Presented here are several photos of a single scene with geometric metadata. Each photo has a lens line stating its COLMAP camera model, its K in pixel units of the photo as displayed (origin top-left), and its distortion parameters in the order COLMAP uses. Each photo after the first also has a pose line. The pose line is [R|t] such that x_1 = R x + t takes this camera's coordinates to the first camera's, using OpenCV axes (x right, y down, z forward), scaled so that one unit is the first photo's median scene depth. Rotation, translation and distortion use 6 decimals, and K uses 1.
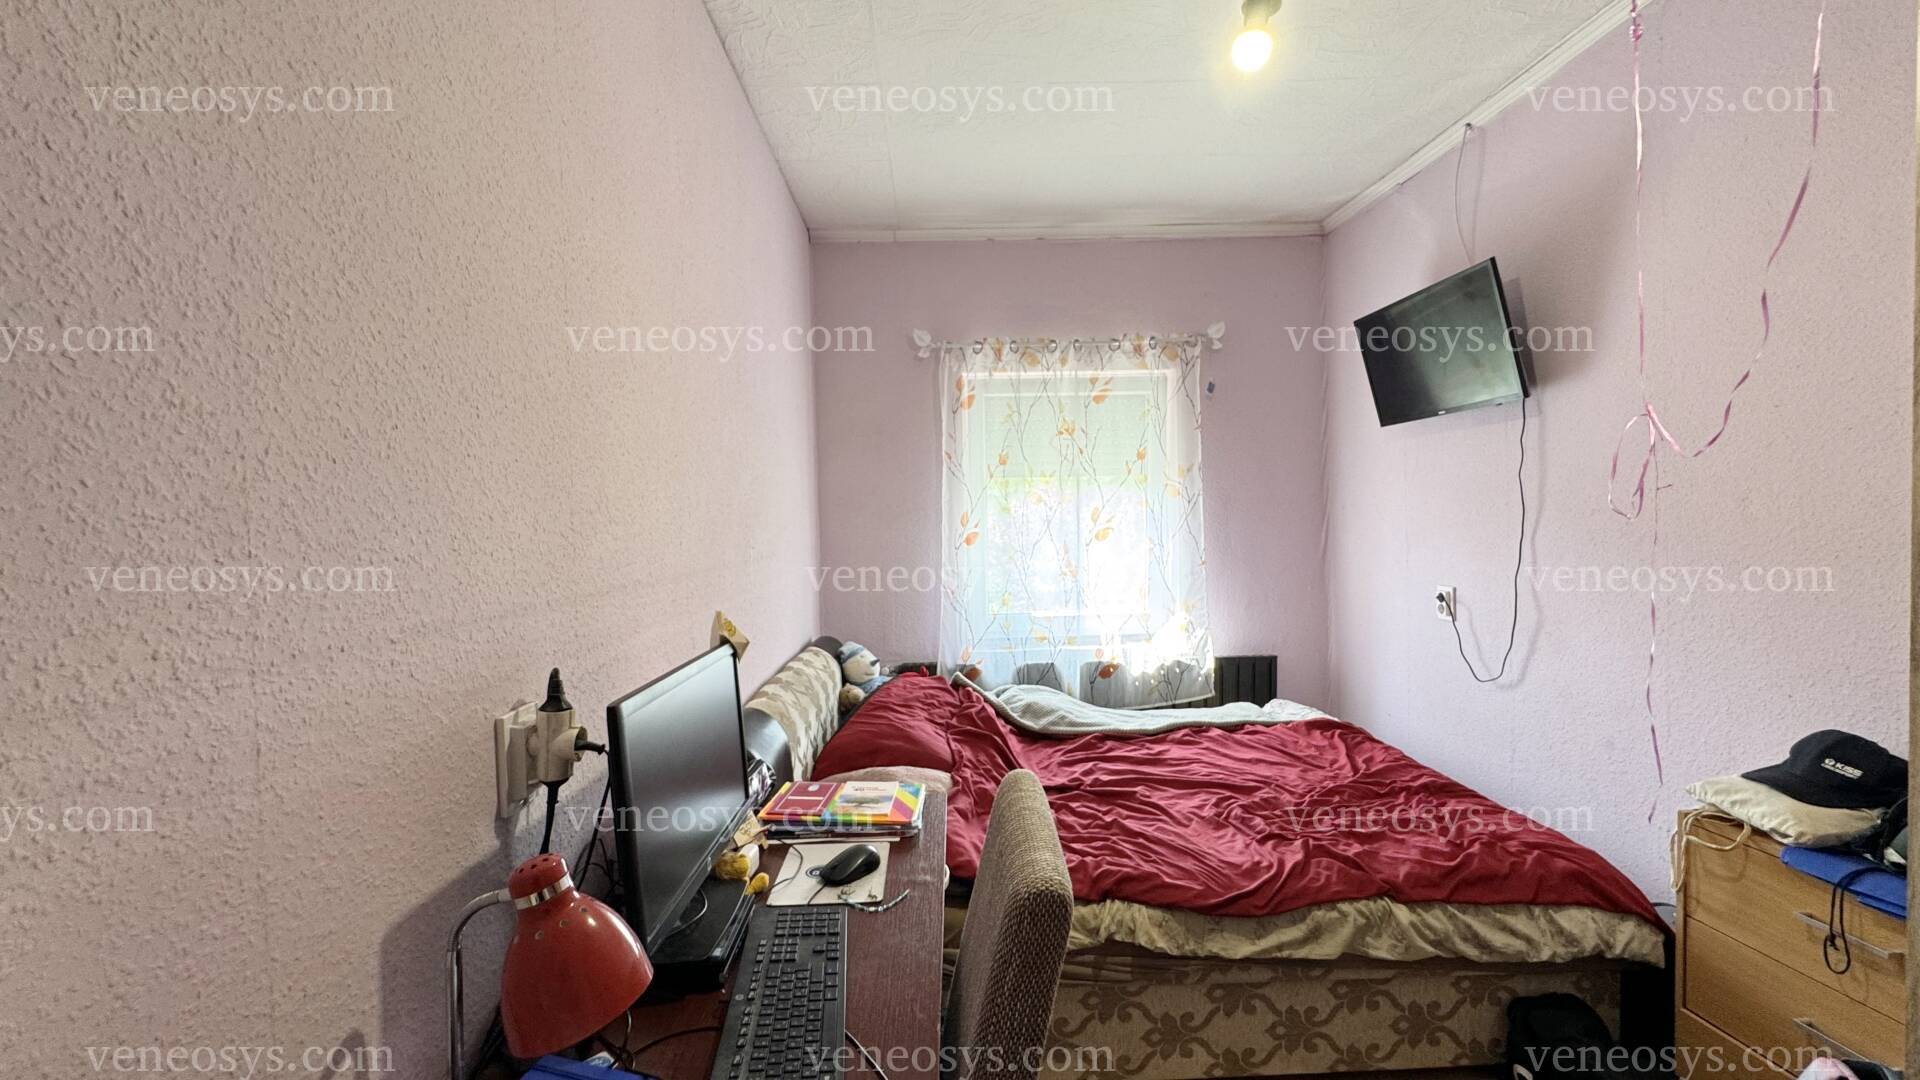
lens RADIAL K [[770.5, 0, 958.9], [0, 770.5, 540.3], [0, 0, 1]] dist [-0.003410, -0.000631]
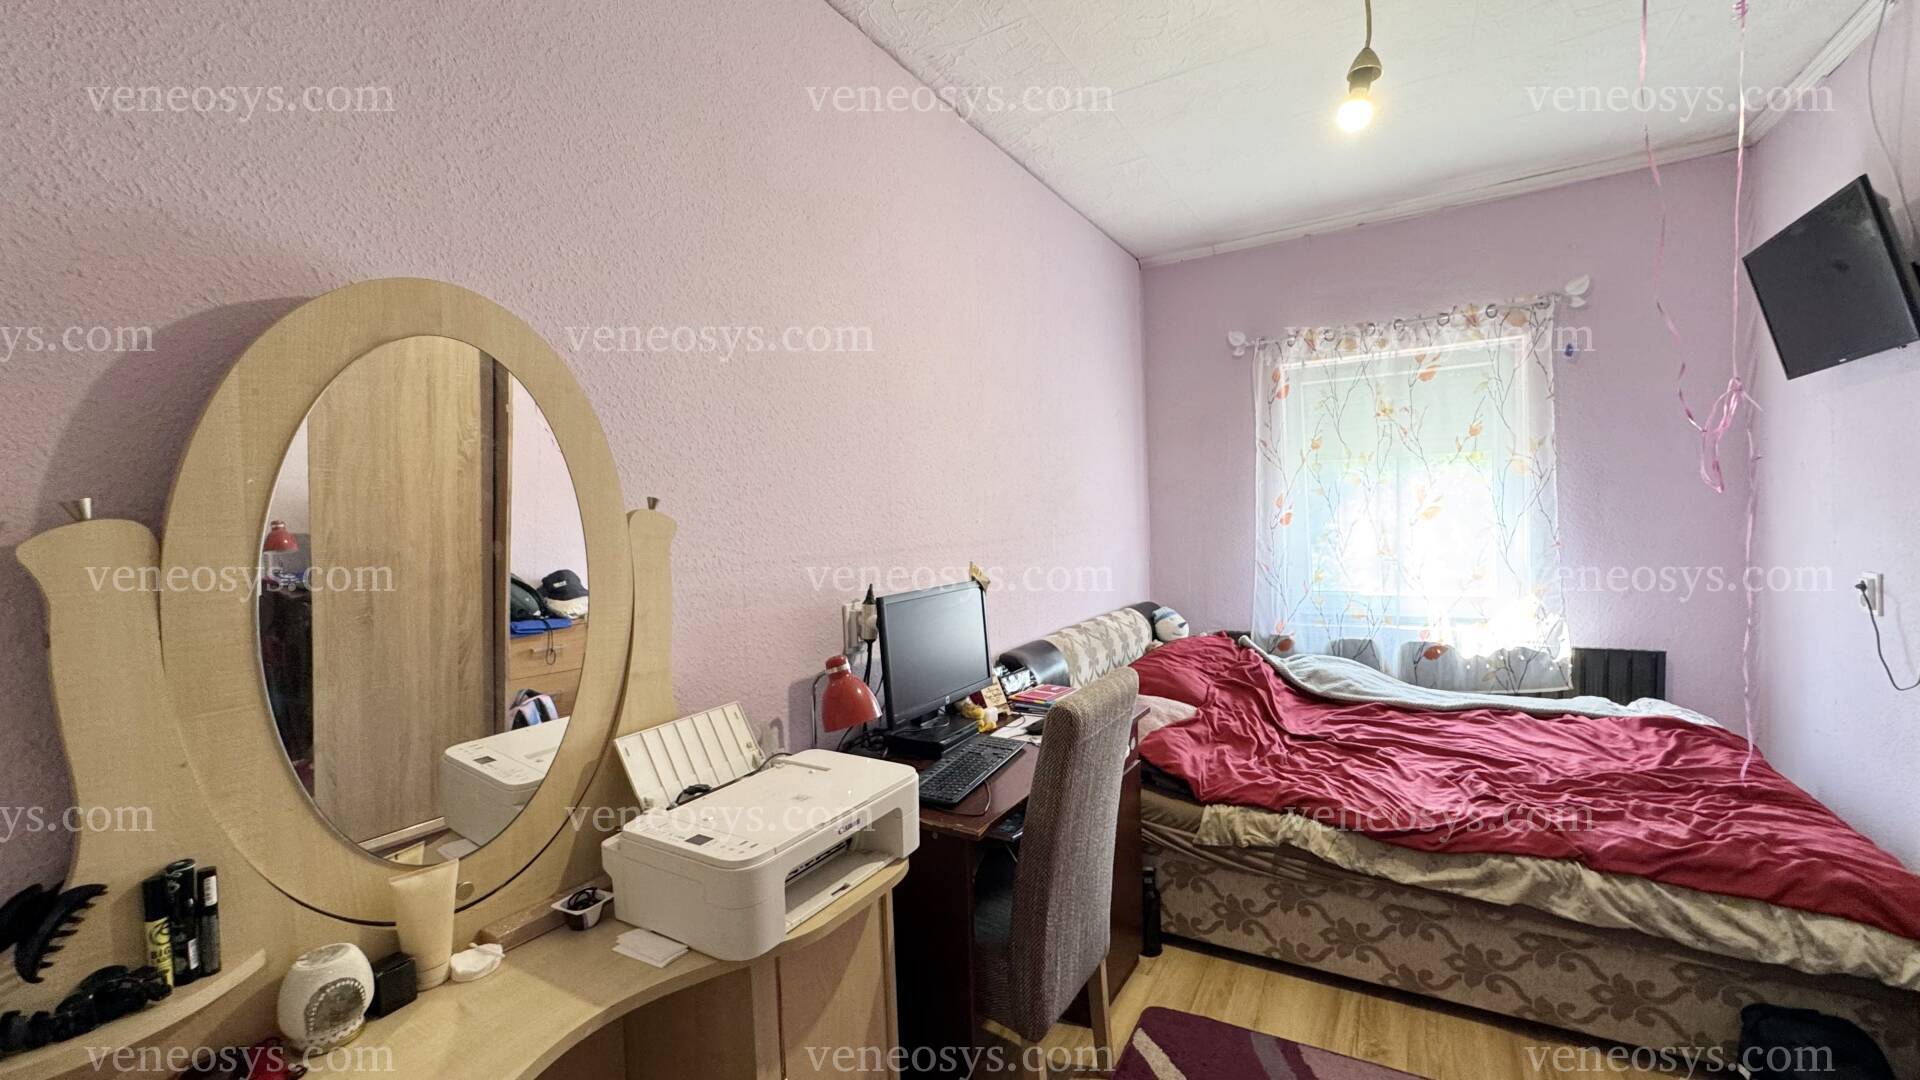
lens RADIAL K [[770.5, 0, 959.9], [0, 770.5, 538.7], [0, 0, 1]] dist [-0.003410, -0.000631]
pose [[0.846526, 0.005903, -0.532315, 0.327542], [0.003611, 0.999852, 0.016830, 0.009140], [0.532336, -0.016169, 0.846379, -0.247474]]
